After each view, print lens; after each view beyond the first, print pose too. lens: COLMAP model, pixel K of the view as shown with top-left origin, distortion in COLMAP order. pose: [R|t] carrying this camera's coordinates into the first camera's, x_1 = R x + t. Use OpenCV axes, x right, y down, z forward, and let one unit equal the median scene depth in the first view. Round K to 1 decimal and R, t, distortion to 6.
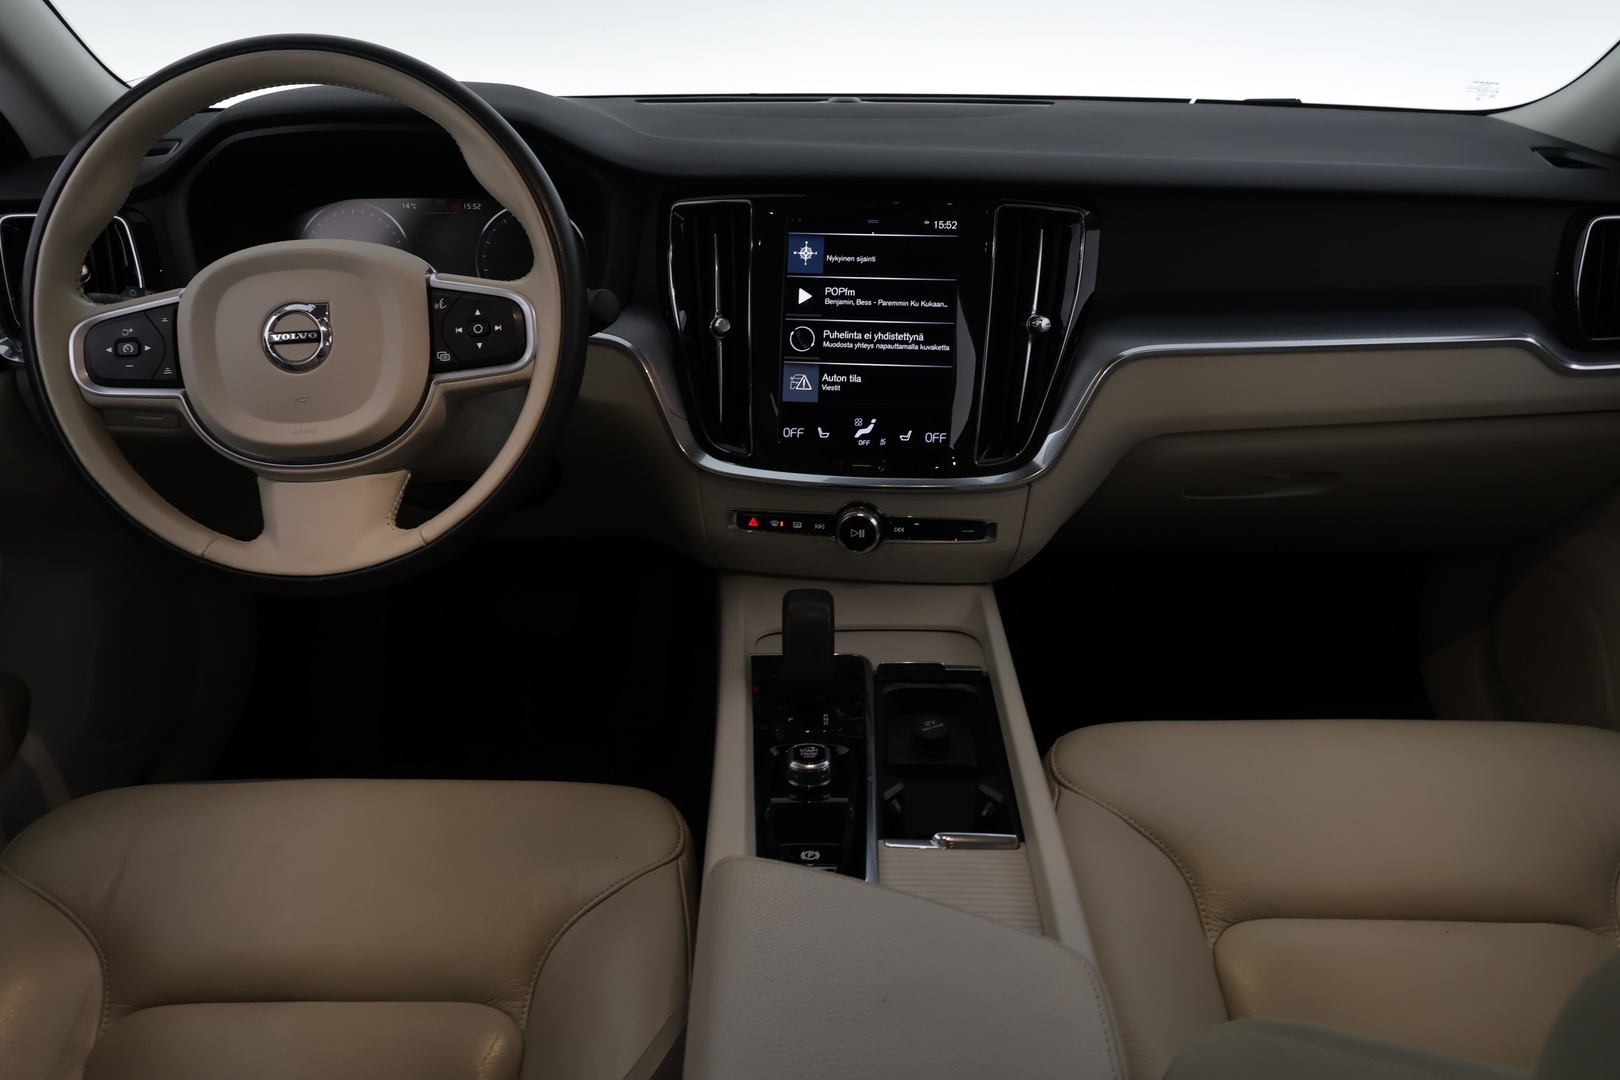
lens RADIAL K [[1290.0, 0, 810.0], [0, 1290.0, 540.0], [0, 0, 1]] dist [-0.007344, -0.002302]
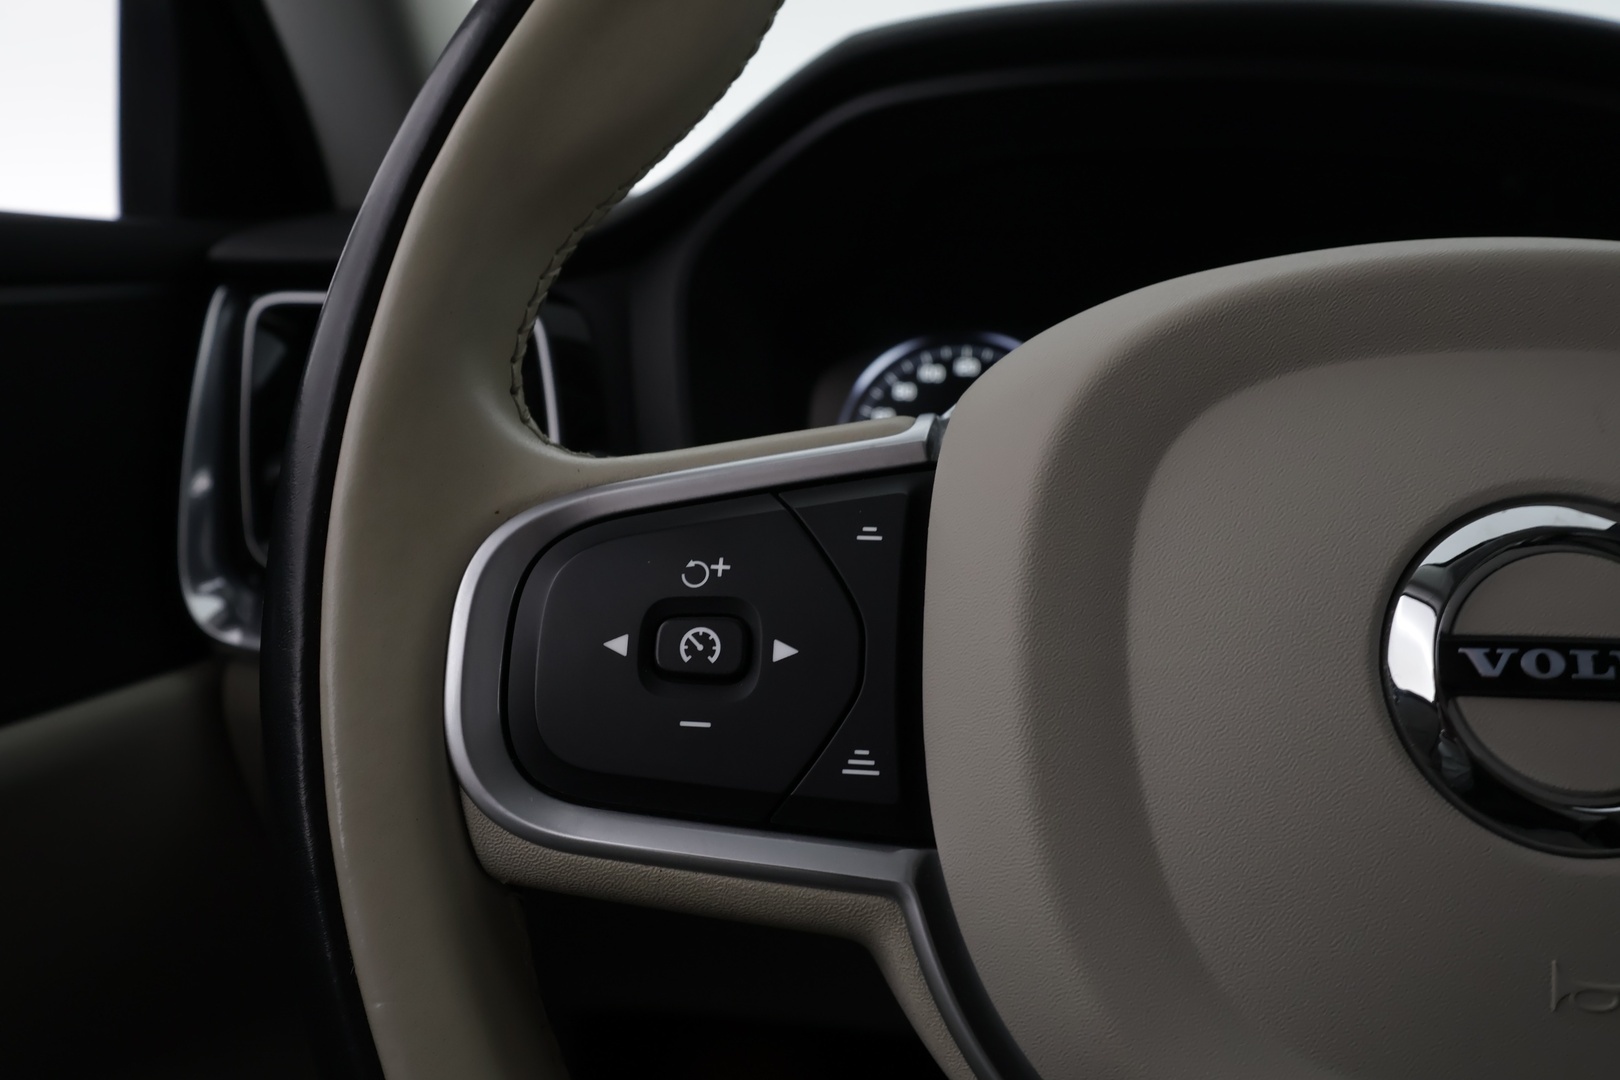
lens RADIAL K [[1290.0, 0, 810.0], [0, 1290.0, 540.0], [0, 0, 1]] dist [-0.007344, -0.002302]
pose [[0.987602, 0.069018, -0.140992, -0.477762], [-0.096284, 0.975703, -0.196809, -0.123659], [0.123983, 0.207944, 0.970251, 0.776285]]
